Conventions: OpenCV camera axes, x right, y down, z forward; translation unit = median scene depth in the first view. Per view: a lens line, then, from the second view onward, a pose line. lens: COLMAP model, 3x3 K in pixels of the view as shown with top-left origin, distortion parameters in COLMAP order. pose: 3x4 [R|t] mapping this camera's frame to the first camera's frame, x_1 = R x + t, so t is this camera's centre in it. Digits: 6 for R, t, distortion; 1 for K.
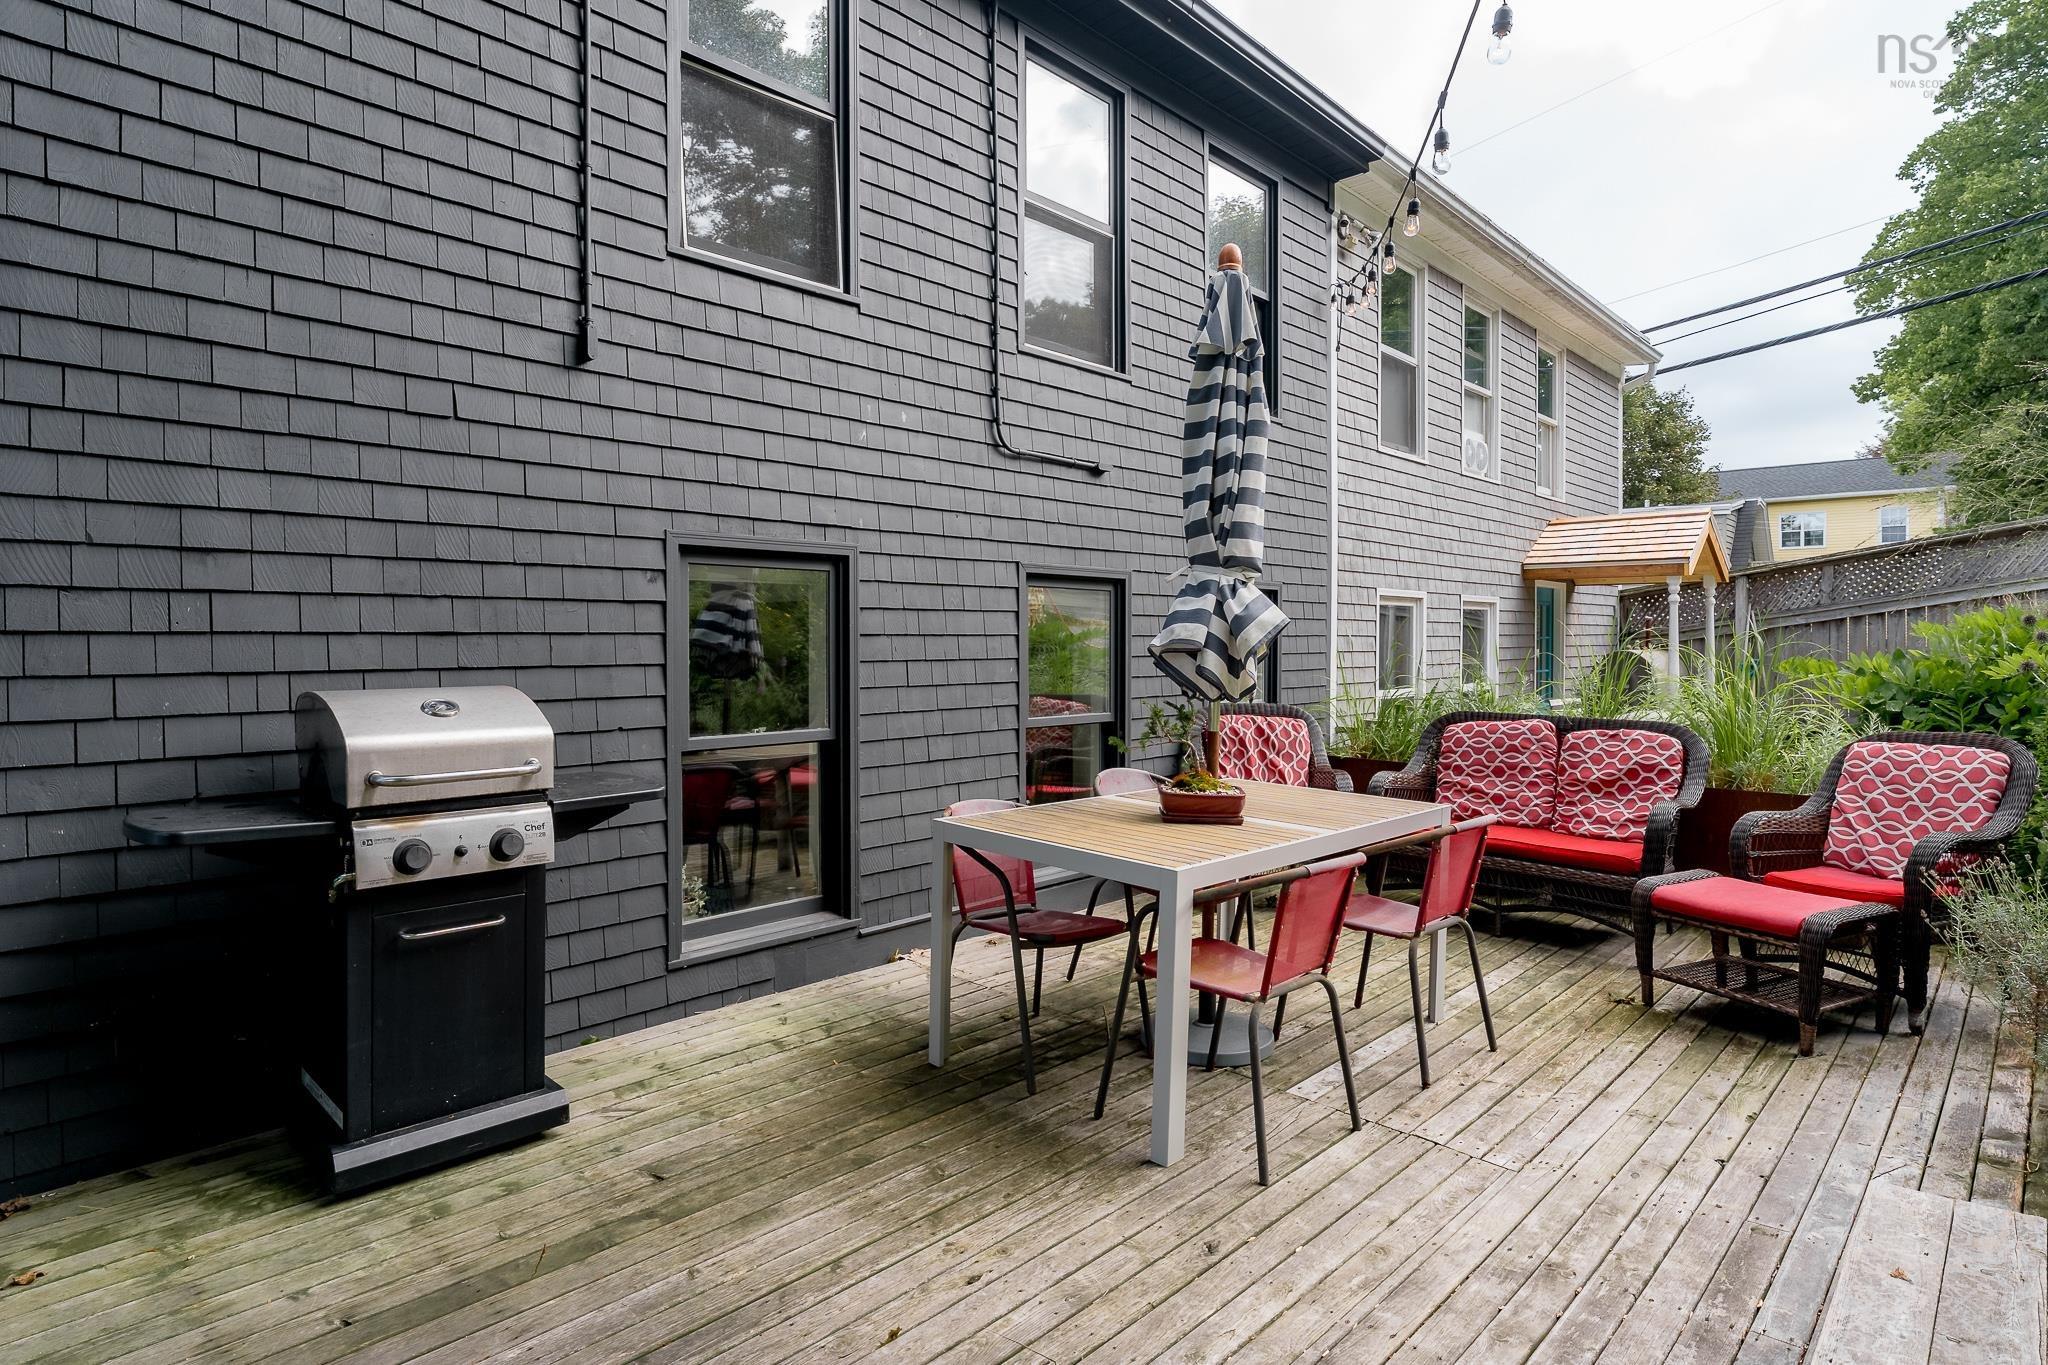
lens RADIAL K [[1103.7, 0, 1025.3], [0, 1103.7, 663.5], [0, 0, 1]] dist [-0.014114, 0.004328]
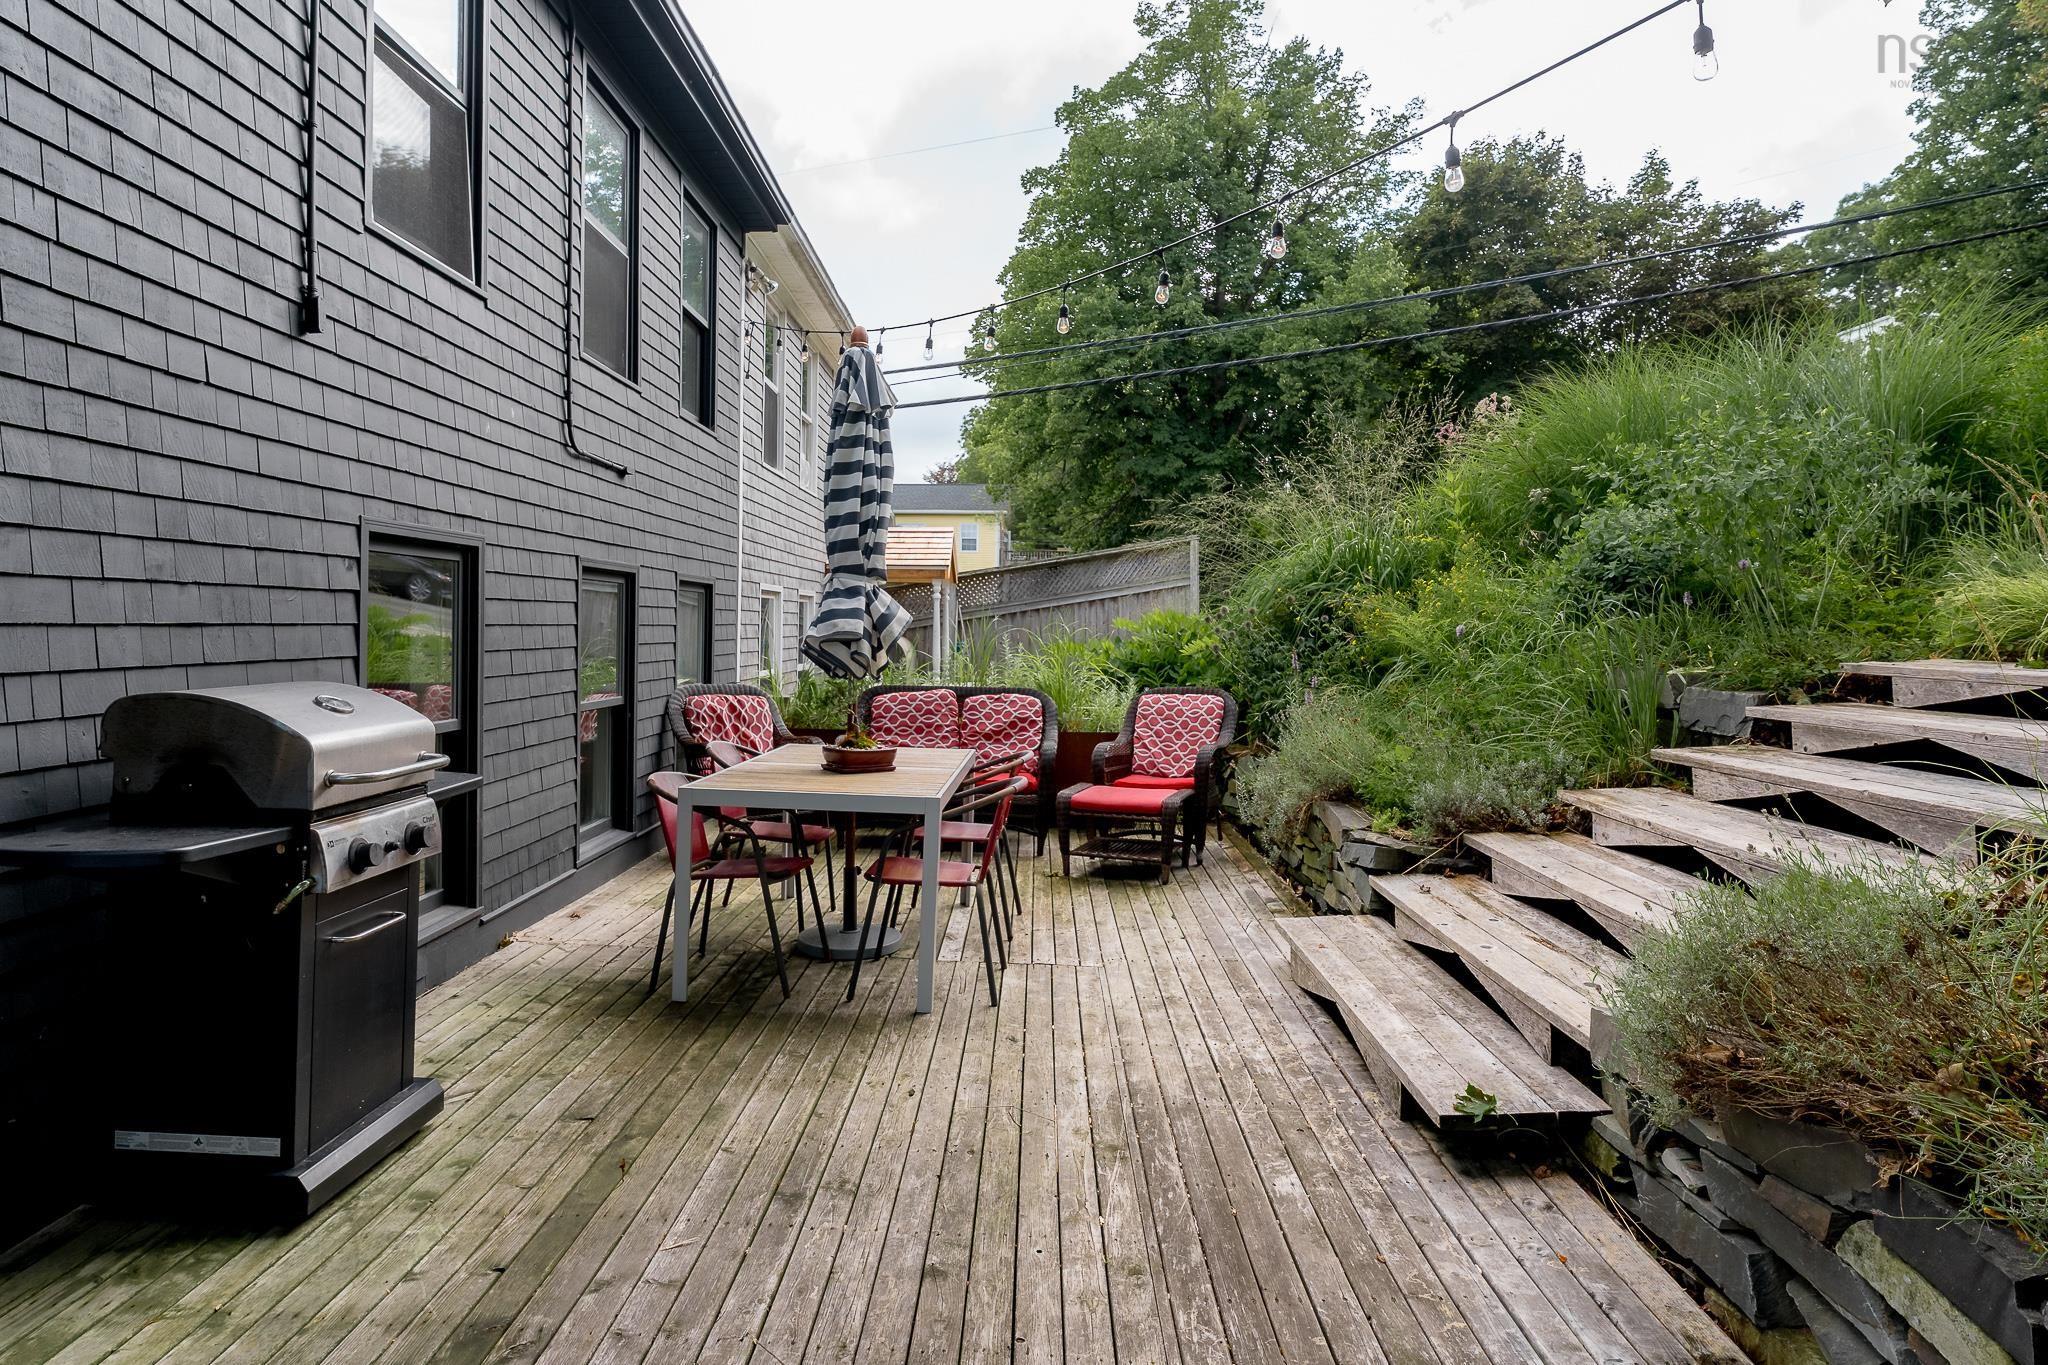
lens RADIAL K [[1103.7, 0, 1001.6], [0, 1103.7, 639.8], [0, 0, 1]] dist [-0.014114, 0.004328]
pose [[0.750096, -0.003734, 0.661318, -0.563590], [0.008273, 0.999959, -0.003737, -0.005816], [-0.661277, 0.008275, 0.750096, -0.083754]]
